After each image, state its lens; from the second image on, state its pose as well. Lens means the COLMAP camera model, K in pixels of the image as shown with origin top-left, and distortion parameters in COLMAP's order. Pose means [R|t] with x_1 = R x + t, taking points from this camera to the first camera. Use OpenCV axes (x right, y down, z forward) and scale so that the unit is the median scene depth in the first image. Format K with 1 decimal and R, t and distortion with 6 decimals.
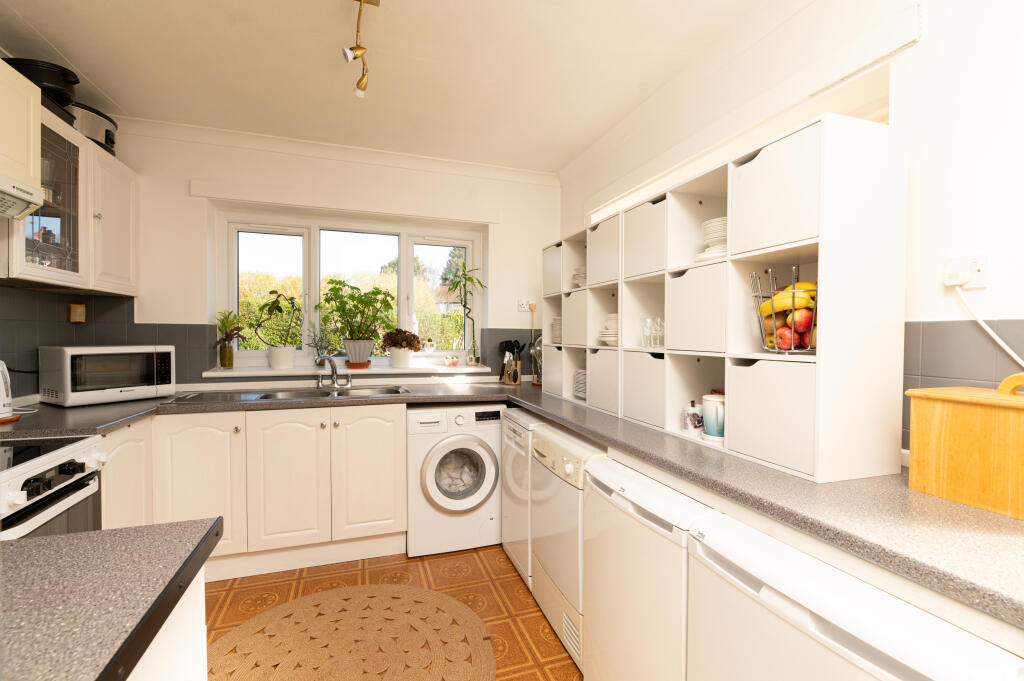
lens RADIAL K [[449.0, 0, 507.1], [0, 449.0, 342.3], [0, 0, 1]] dist [-0.001132, -0.000189]
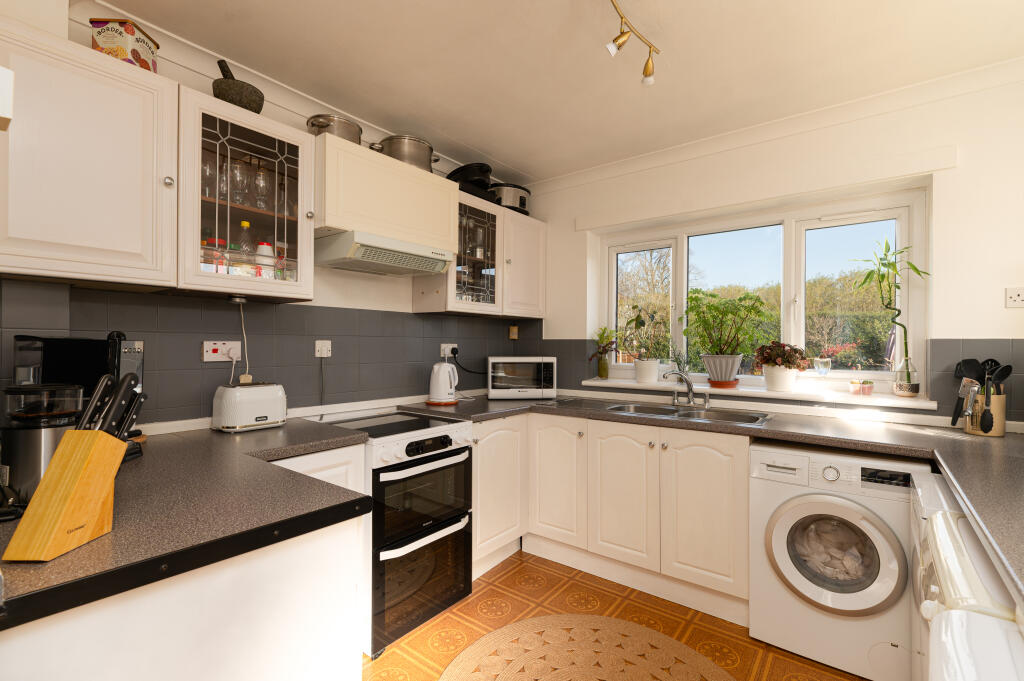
lens RADIAL K [[449.0, 0, 507.1], [0, 449.0, 342.3], [0, 0, 1]] dist [-0.001132, -0.000189]
pose [[0.557488, -0.009281, -0.830133, 0.187225], [-0.016262, 0.999624, -0.022097, -0.003822], [0.830026, 0.025818, 0.557127, 0.201652]]
